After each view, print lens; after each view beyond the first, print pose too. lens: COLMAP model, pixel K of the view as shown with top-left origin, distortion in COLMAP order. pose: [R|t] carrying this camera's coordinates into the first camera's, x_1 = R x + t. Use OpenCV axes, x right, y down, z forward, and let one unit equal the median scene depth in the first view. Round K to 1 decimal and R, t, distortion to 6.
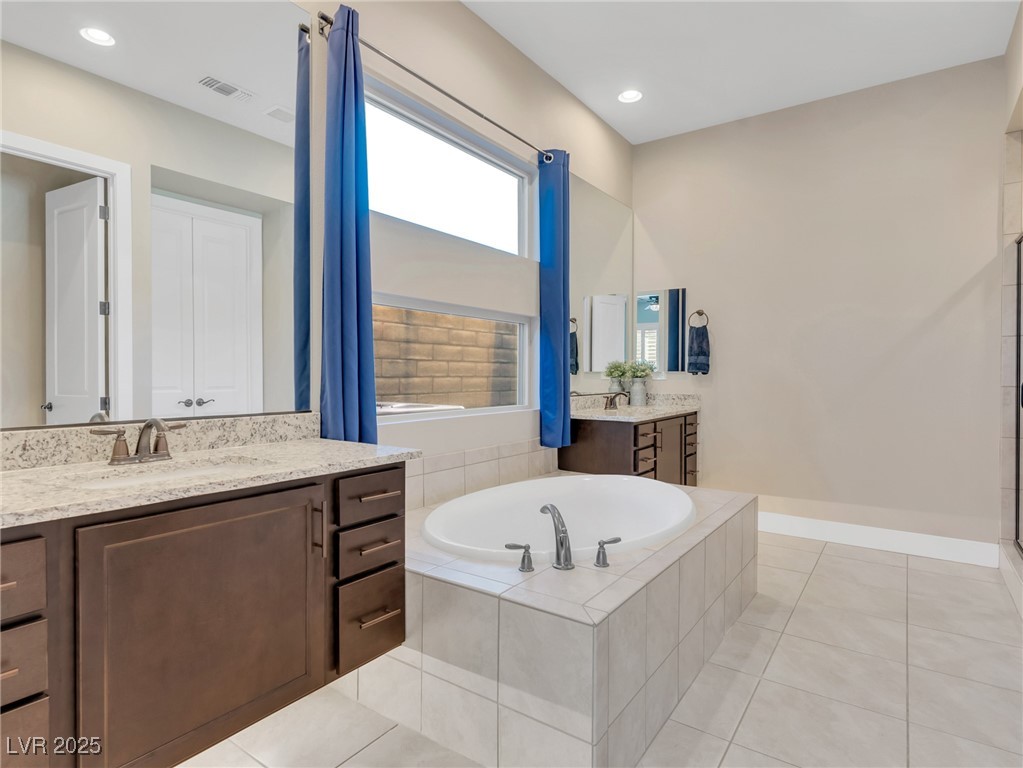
lens RADIAL K [[559.2, 0, 511.7], [0, 559.2, 380.6], [0, 0, 1]] dist [-0.001720, 0.000059]
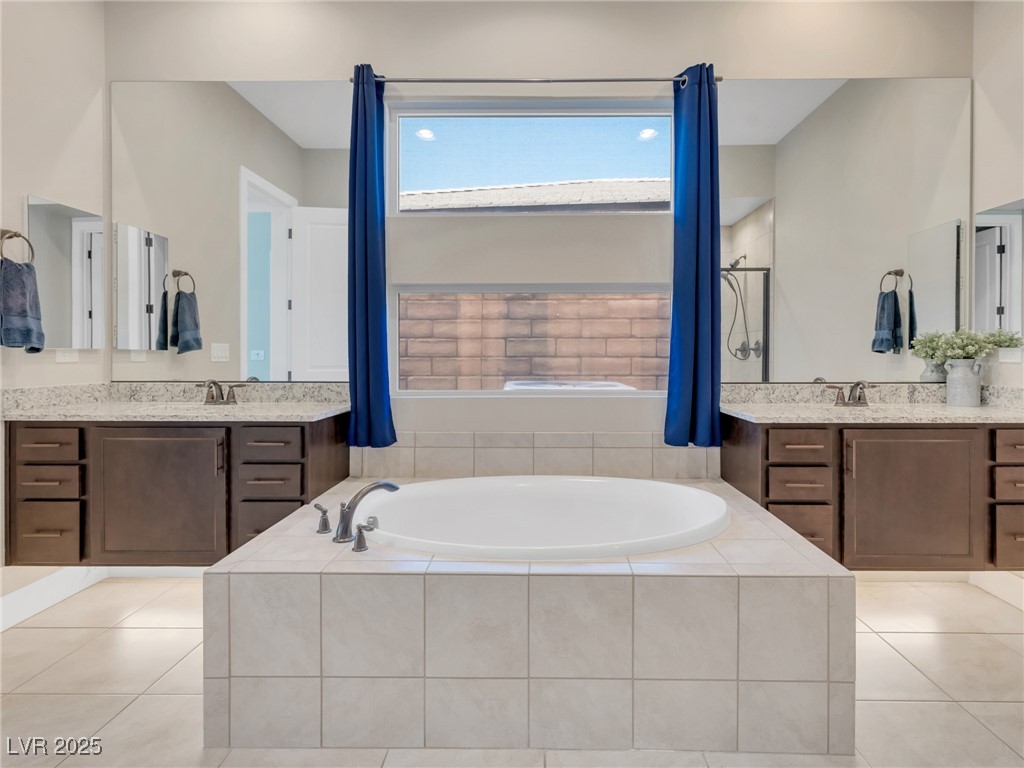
lens RADIAL K [[559.8, 0, 531.0], [0, 559.8, 358.3], [0, 0, 1]] dist [-0.001720, 0.000059]
pose [[0.566994, 0.002906, -0.823717, 1.006707], [-0.008591, 0.999960, -0.002385, -0.001426], [0.823677, 0.008429, 0.566996, 0.622987]]
